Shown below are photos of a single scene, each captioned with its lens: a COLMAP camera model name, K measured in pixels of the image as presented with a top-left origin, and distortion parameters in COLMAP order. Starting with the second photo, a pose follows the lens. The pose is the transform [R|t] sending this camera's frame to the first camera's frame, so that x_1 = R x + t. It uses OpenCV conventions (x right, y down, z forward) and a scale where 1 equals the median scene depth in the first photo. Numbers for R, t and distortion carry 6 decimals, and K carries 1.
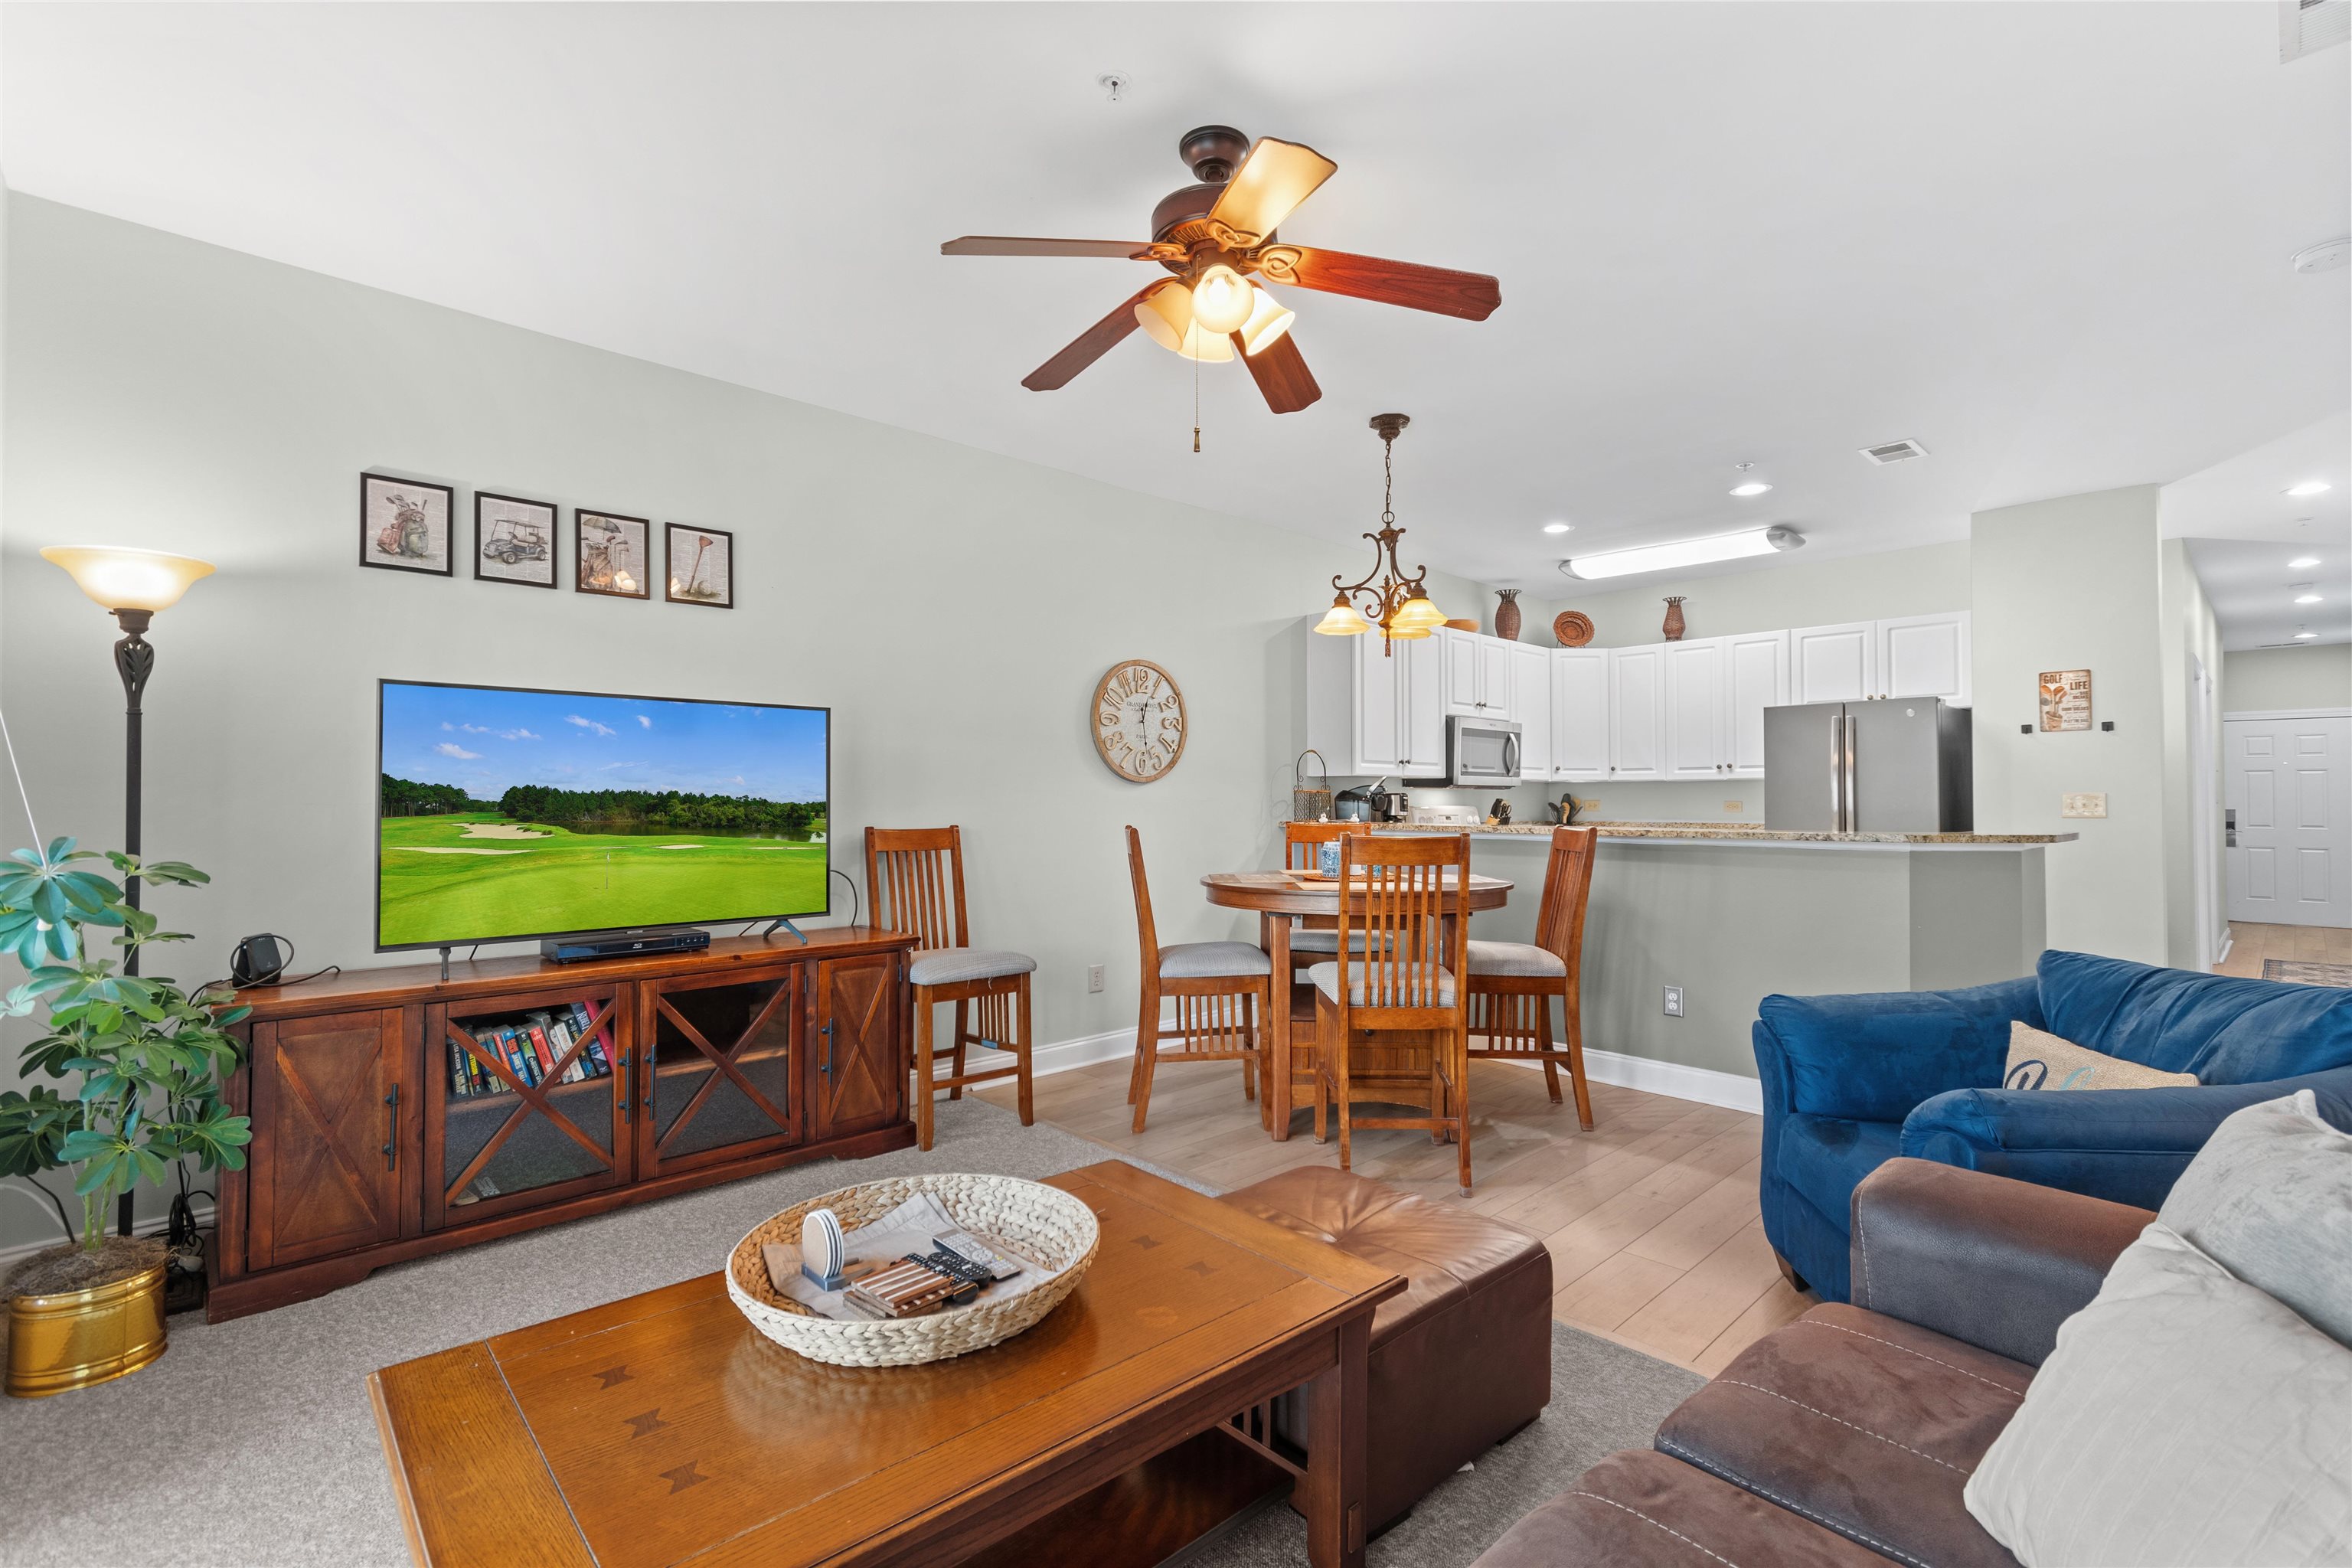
lens RADIAL K [[1052.6, 0, 1179.3], [0, 1052.6, 779.6], [0, 0, 1]] dist [0.002139, 0.000319]
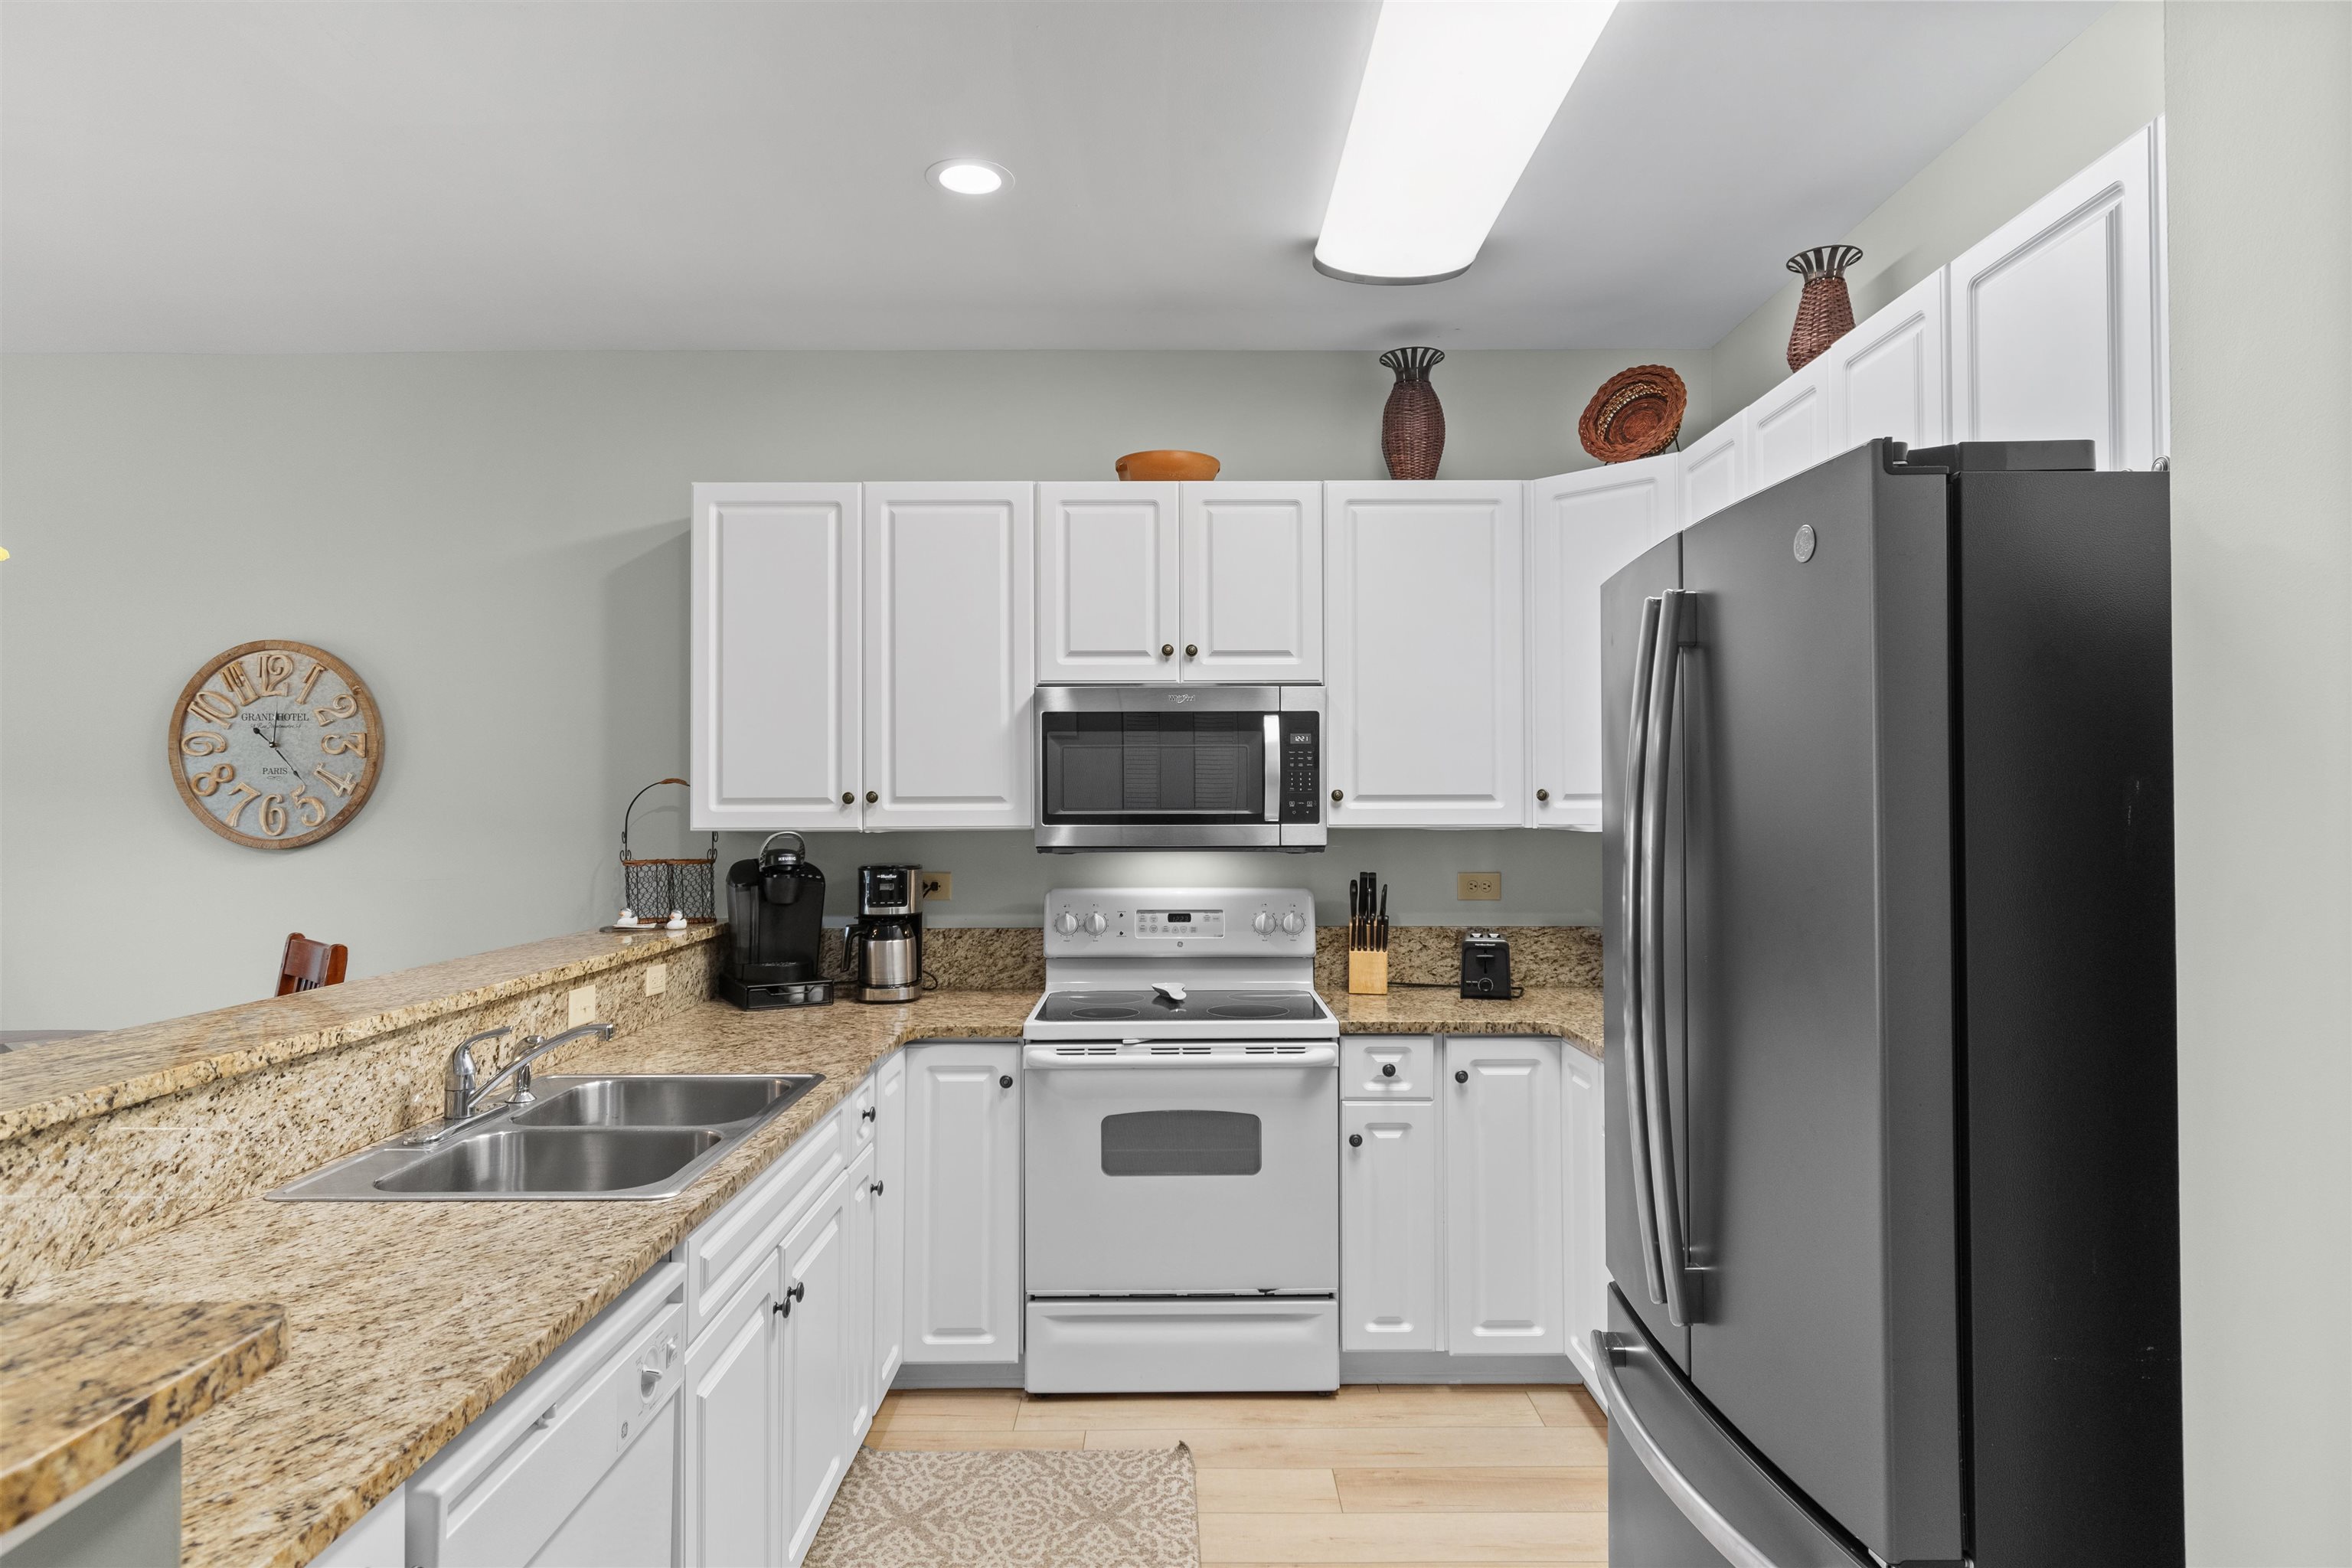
lens RADIAL K [[1344.0, 0, 1185.1], [0, 1344.0, 789.4], [0, 0, 1]] dist [0.006616, -0.002988]
pose [[0.732935, -0.013070, -0.680174, 0.860015], [0.019374, 0.999811, 0.001665, -0.022806], [0.680023, -0.014398, 0.733049, 0.812679]]
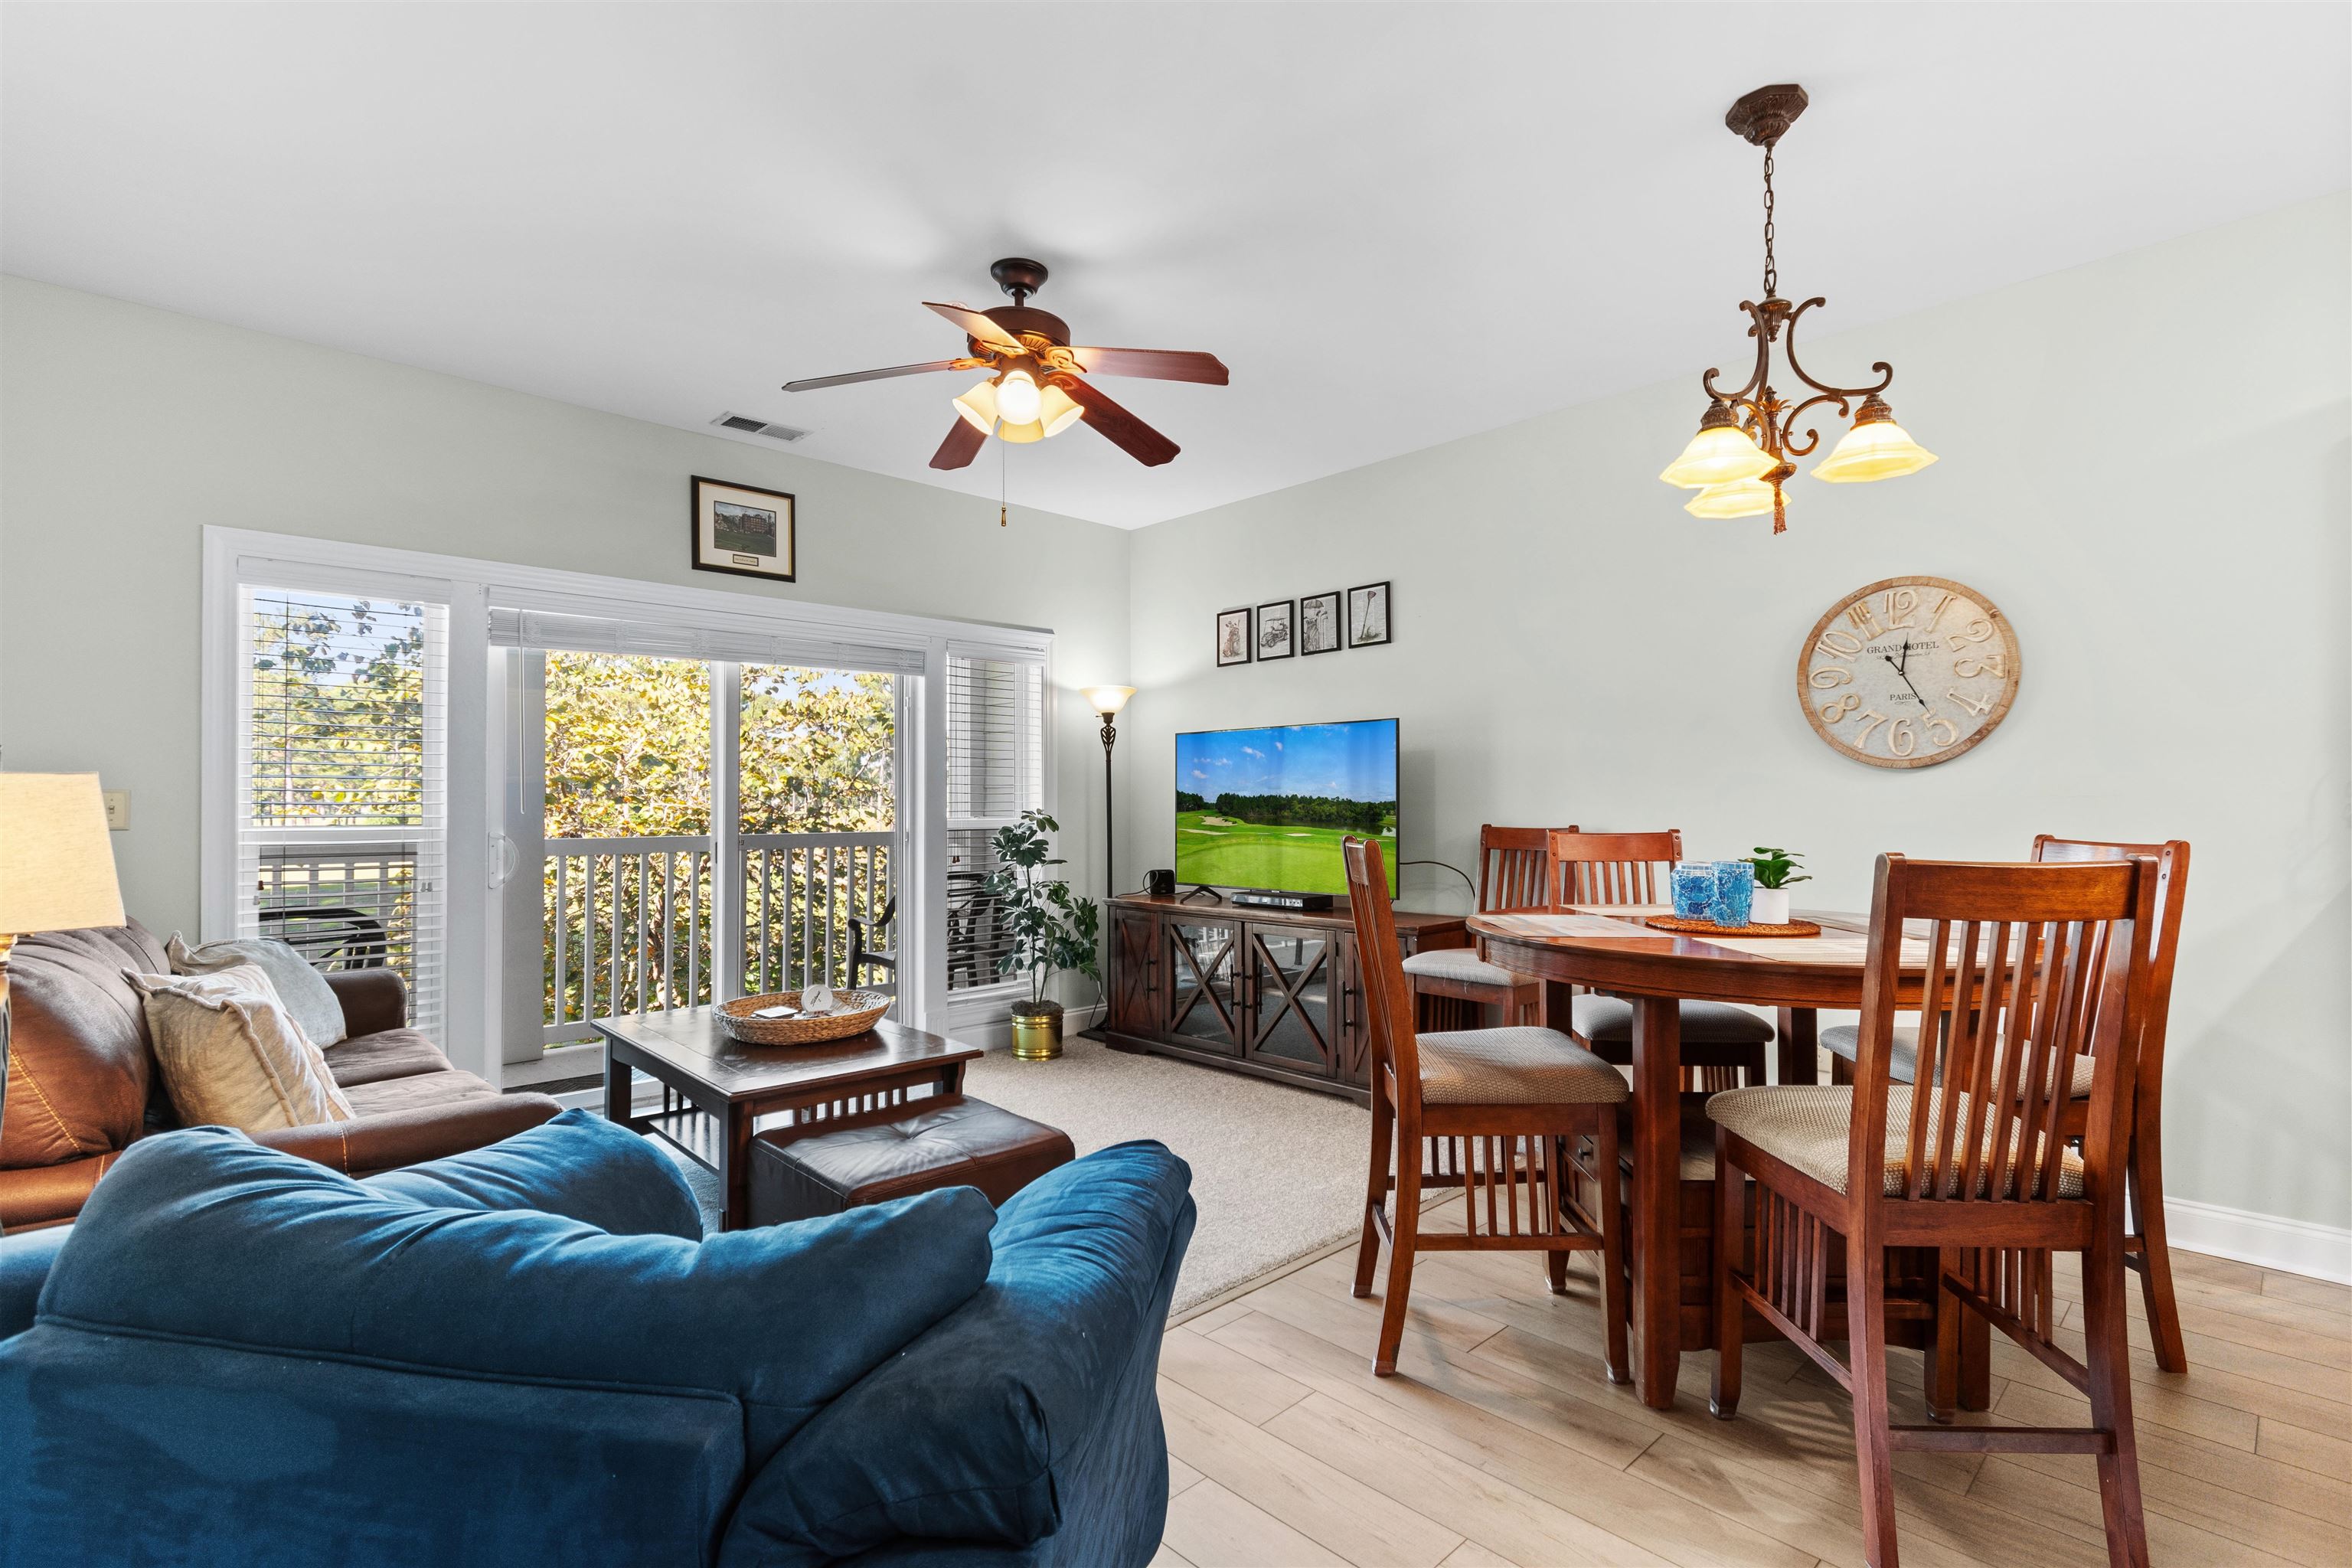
lens RADIAL K [[1101.6, 0, 1183.4], [0, 1101.6, 783.7], [0, 0, 1]] dist [-0.000950, -0.000519]
pose [[0.008678, -0.020934, -0.999743, 0.640062], [0.022383, 0.999534, -0.020736, 0.016053], [0.999712, -0.022197, 0.009142, 0.568595]]
